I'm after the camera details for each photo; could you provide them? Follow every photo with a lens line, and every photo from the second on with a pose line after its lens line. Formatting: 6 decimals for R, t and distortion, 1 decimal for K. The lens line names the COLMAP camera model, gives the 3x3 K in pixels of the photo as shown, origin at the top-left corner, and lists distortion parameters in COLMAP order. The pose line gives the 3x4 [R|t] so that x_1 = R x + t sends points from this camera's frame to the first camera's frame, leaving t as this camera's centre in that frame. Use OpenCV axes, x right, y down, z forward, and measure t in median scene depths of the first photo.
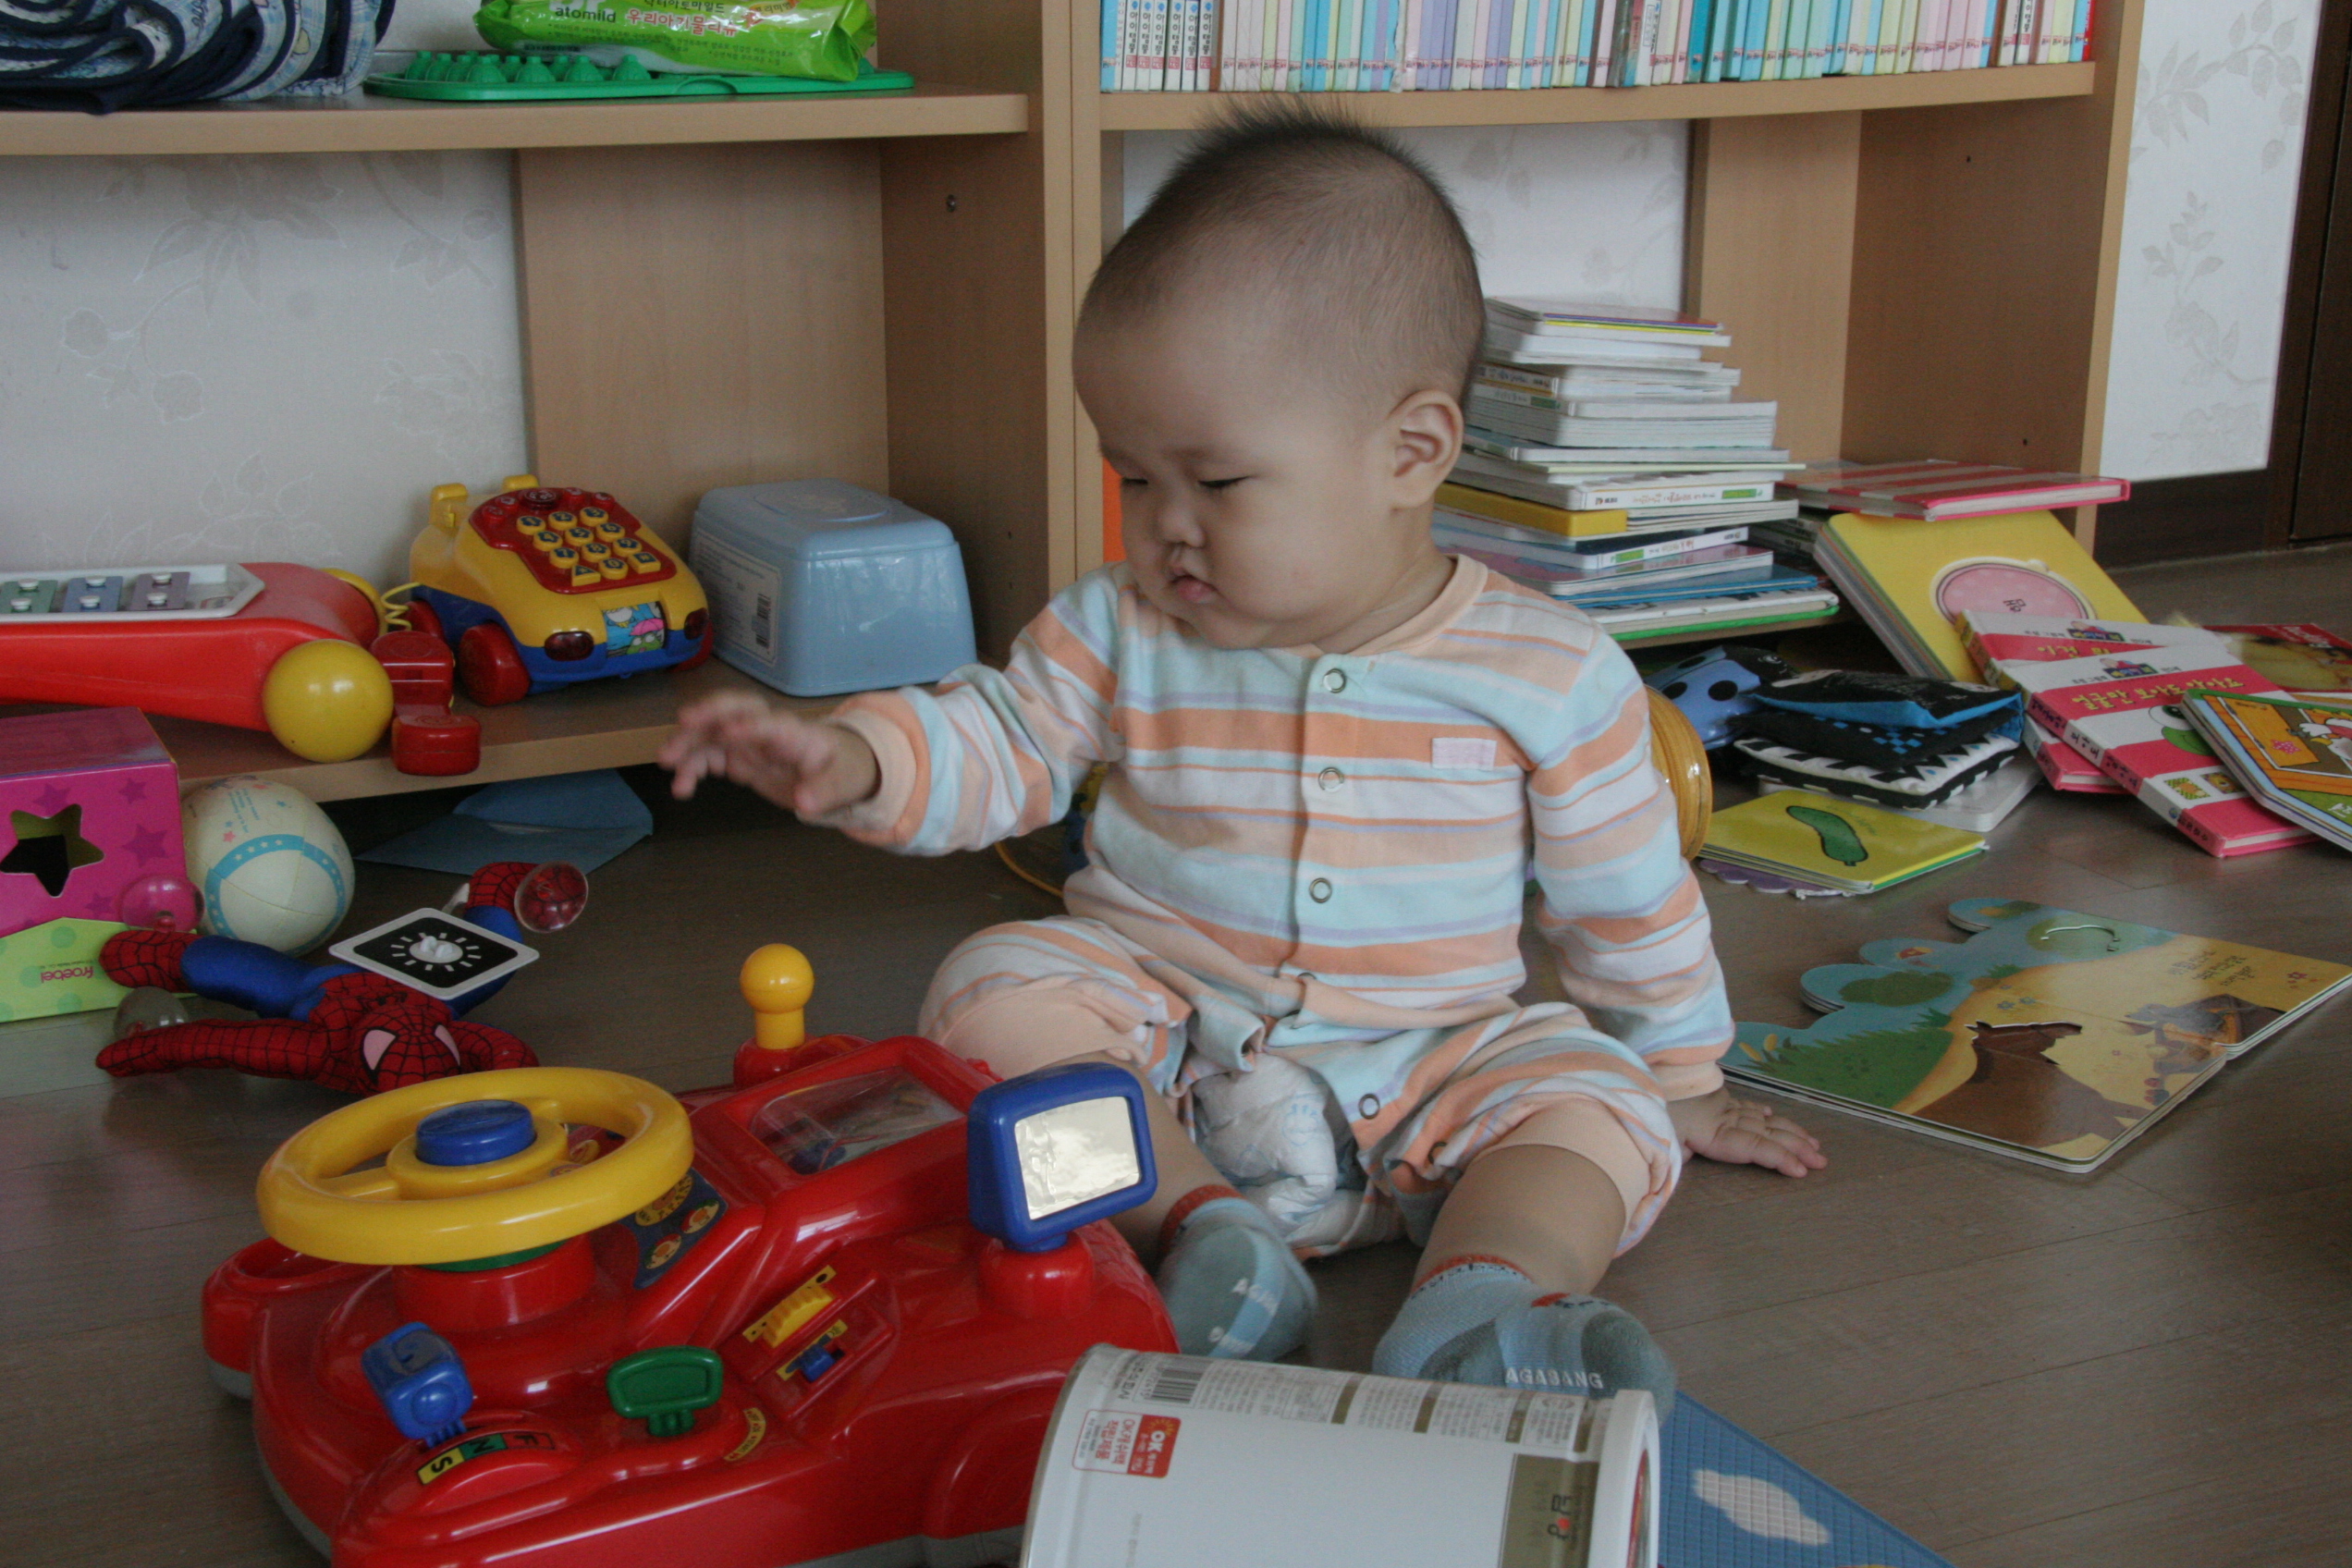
lens RADIAL K [[3090.1, 0, 1175.6], [0, 3090.1, 811.9], [0, 0, 1]] dist [0.011415, 0.377559]
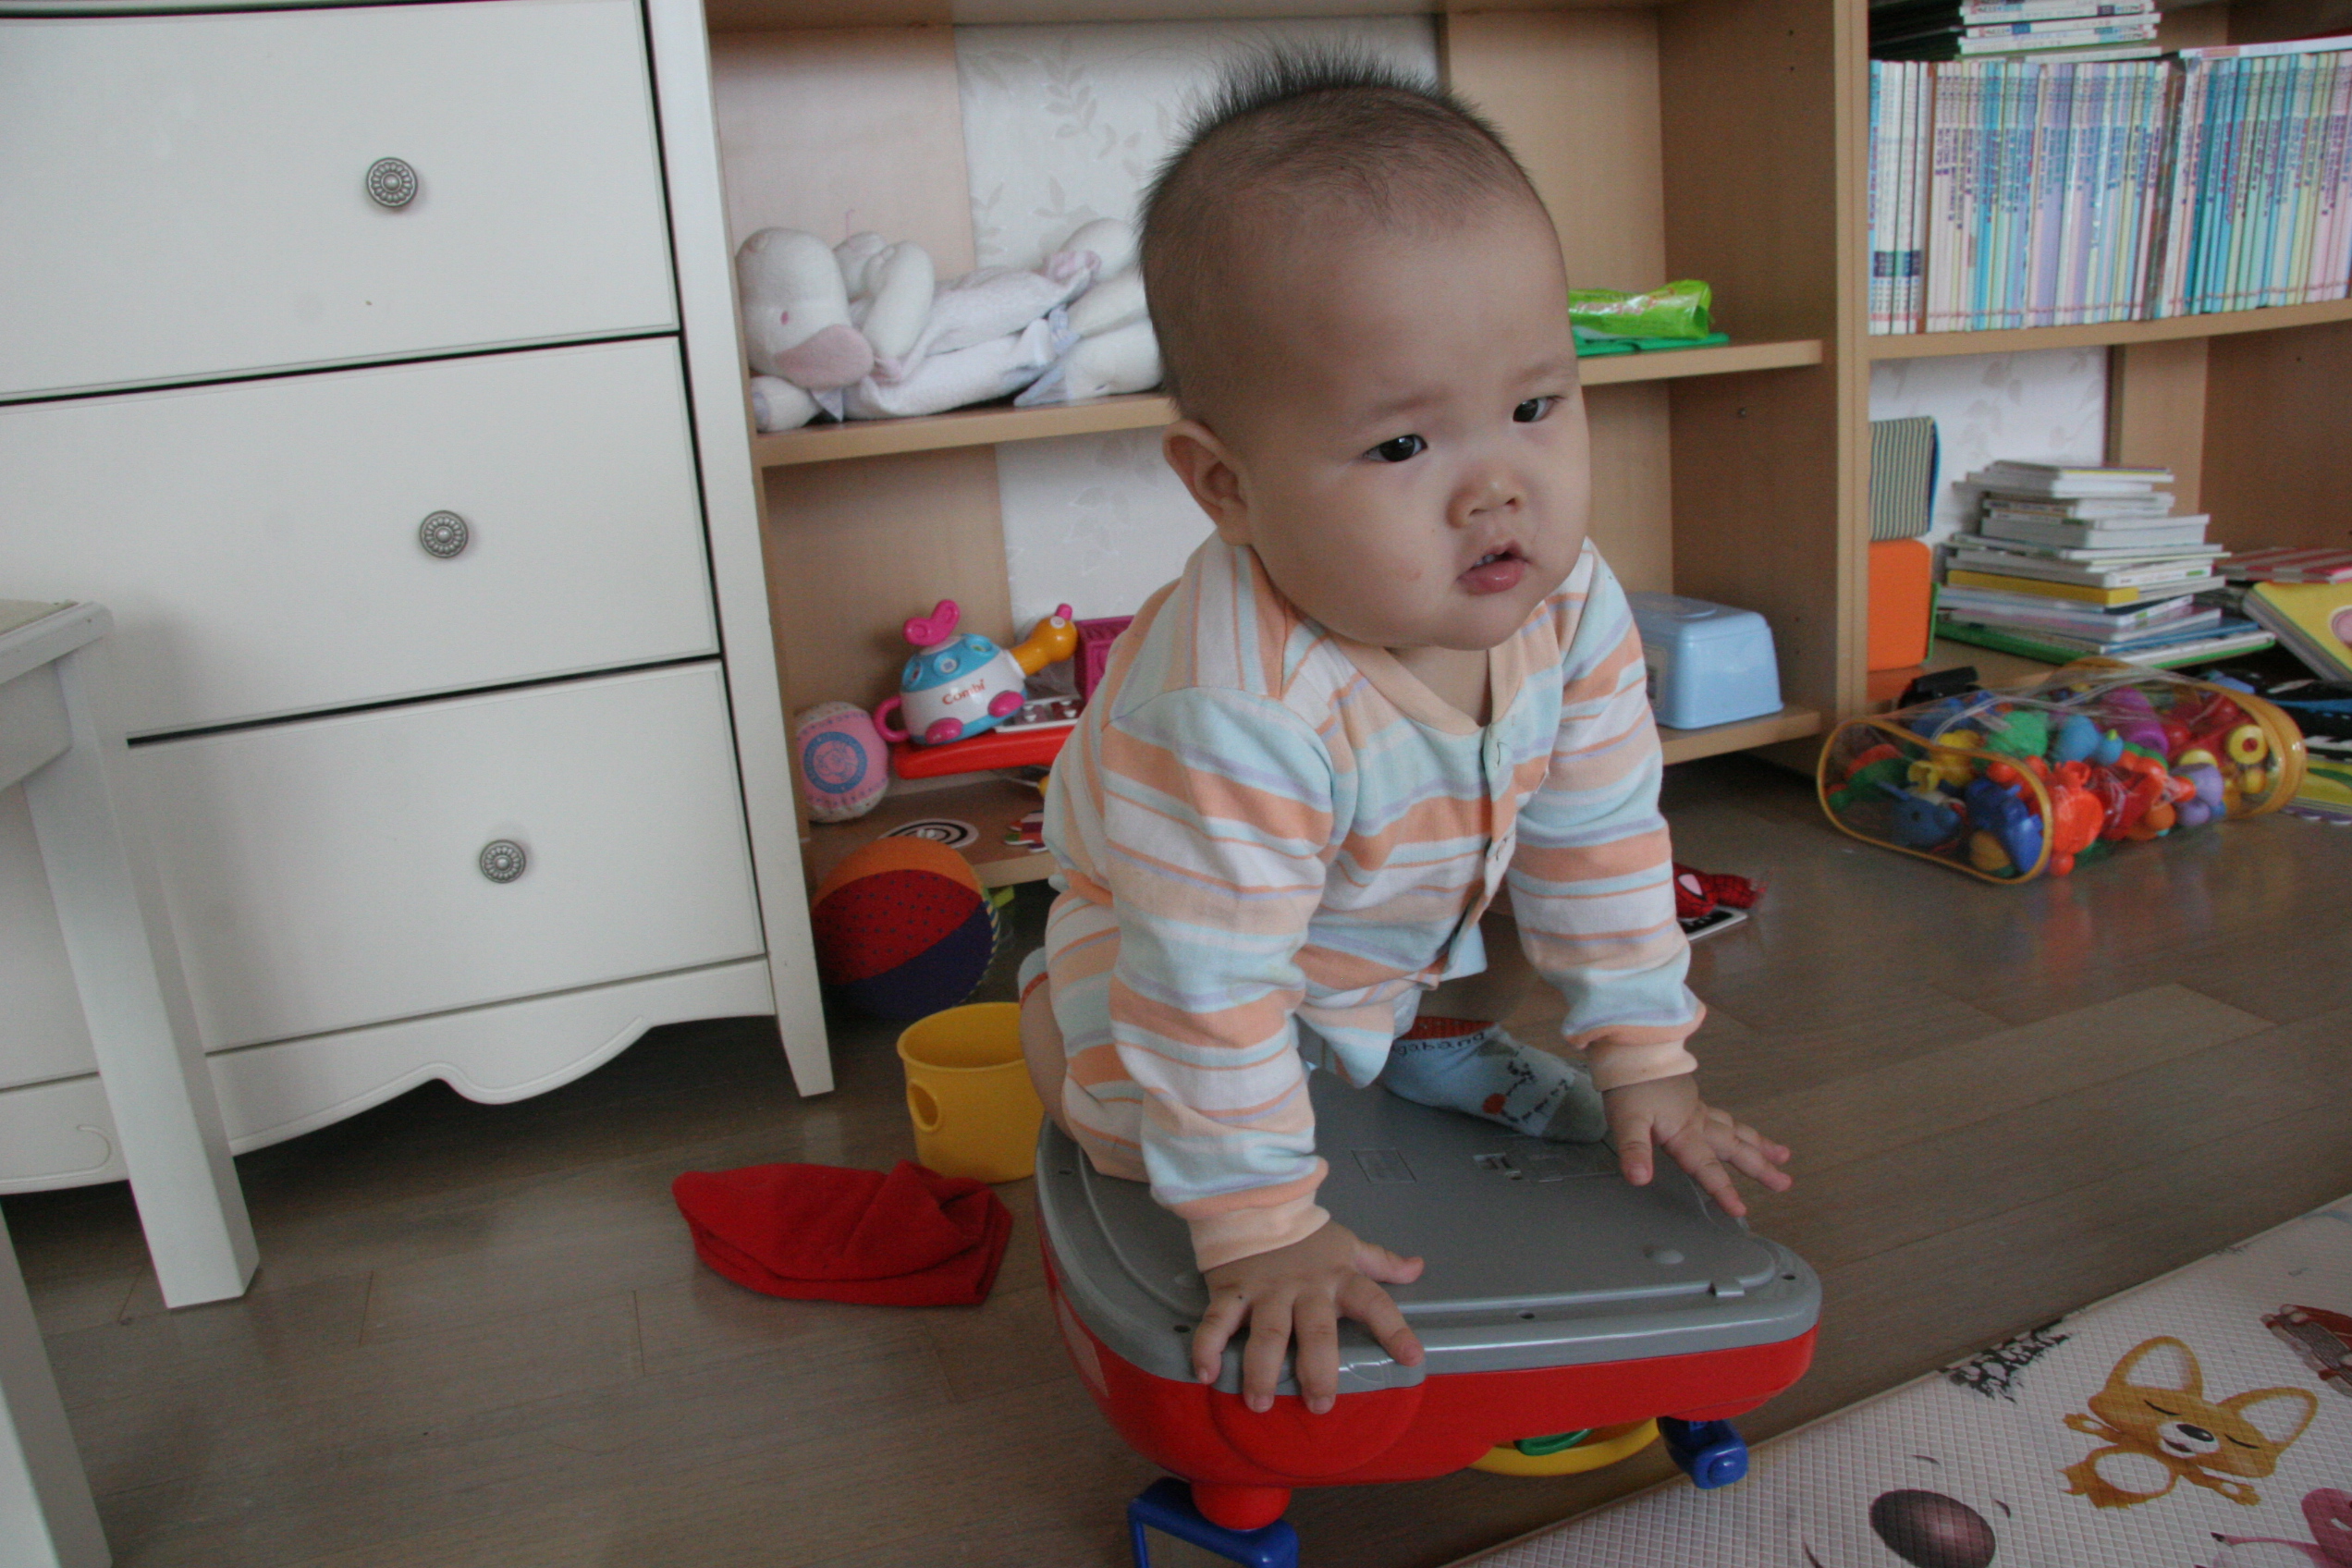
lens RADIAL K [[1772.0, 0, 1174.8], [0, 1772.0, 811.0], [0, 0, 1]] dist [-0.187188, 0.133157]
pose [[0.990441, -0.048838, -0.129000, -0.263515], [0.049765, 0.998753, 0.003971, -0.012166], [0.128645, -0.010352, 0.991637, 0.090523]]
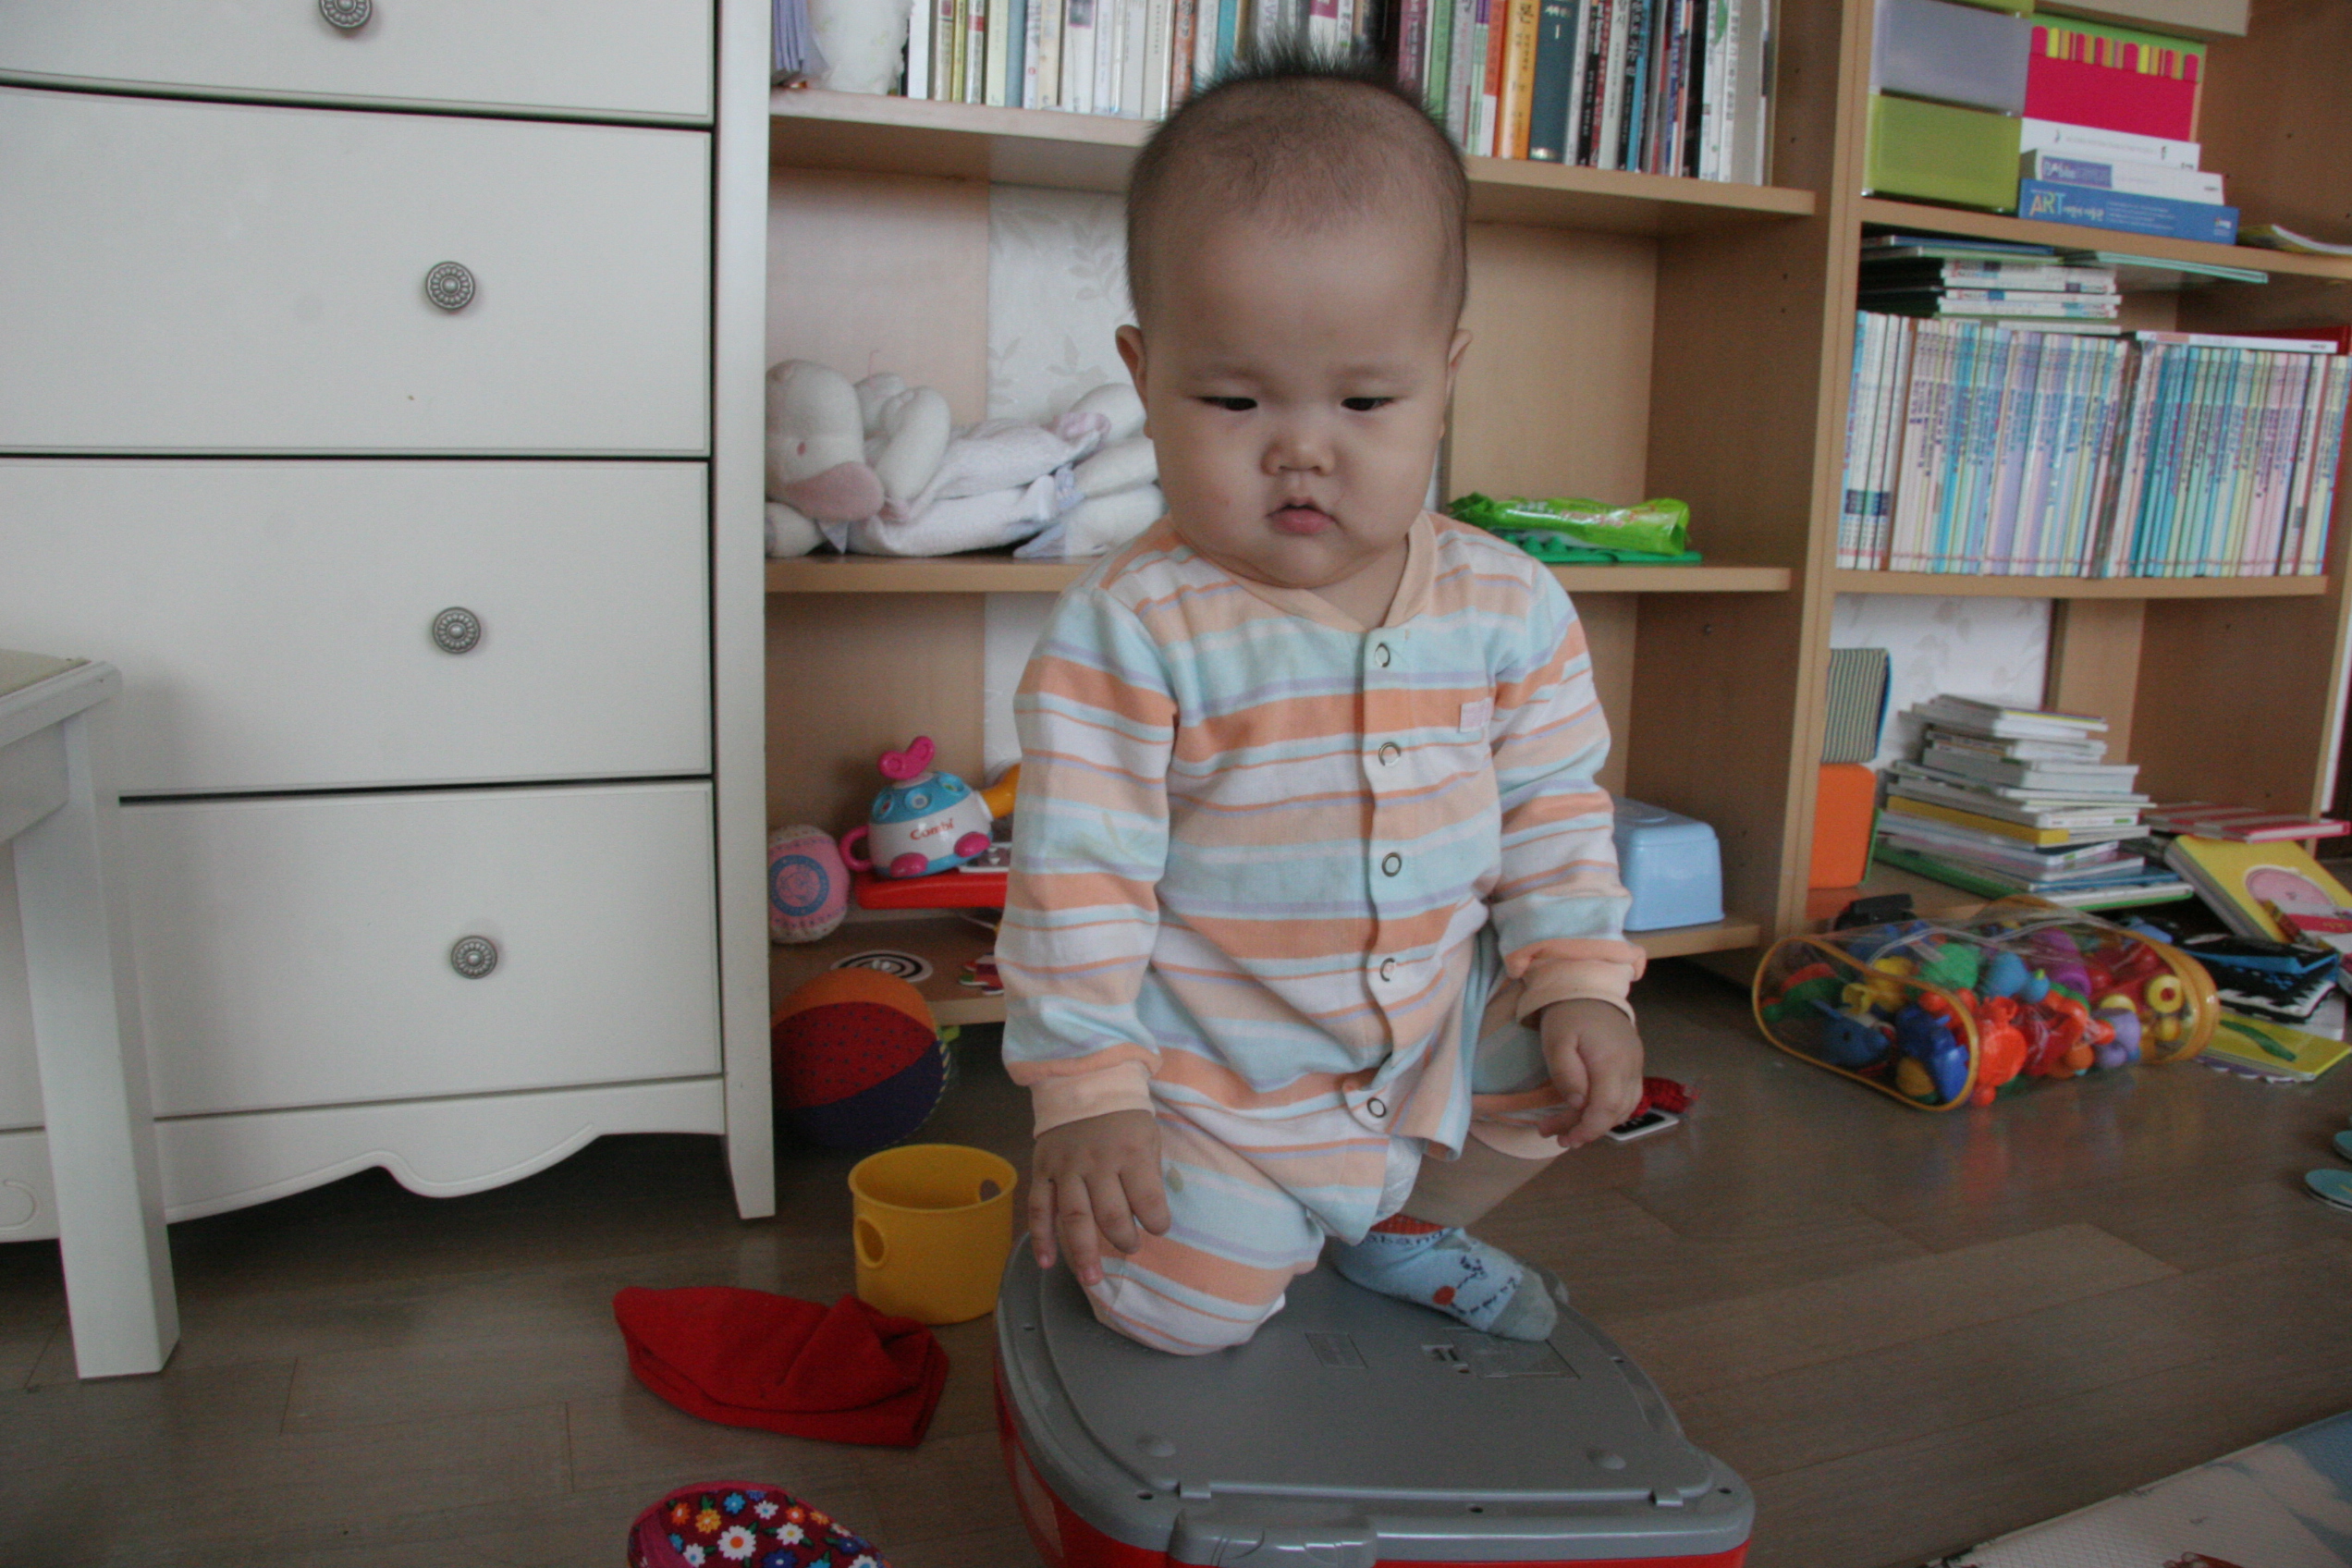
lens RADIAL K [[1772.0, 0, 1174.8], [0, 1772.0, 811.0], [0, 0, 1]] dist [-0.187188, 0.133157]
pose [[0.995846, 0.039515, -0.082037, -0.281908], [-0.045616, 0.996224, -0.073877, -0.021197], [0.078808, 0.077312, 0.993887, 0.074445]]
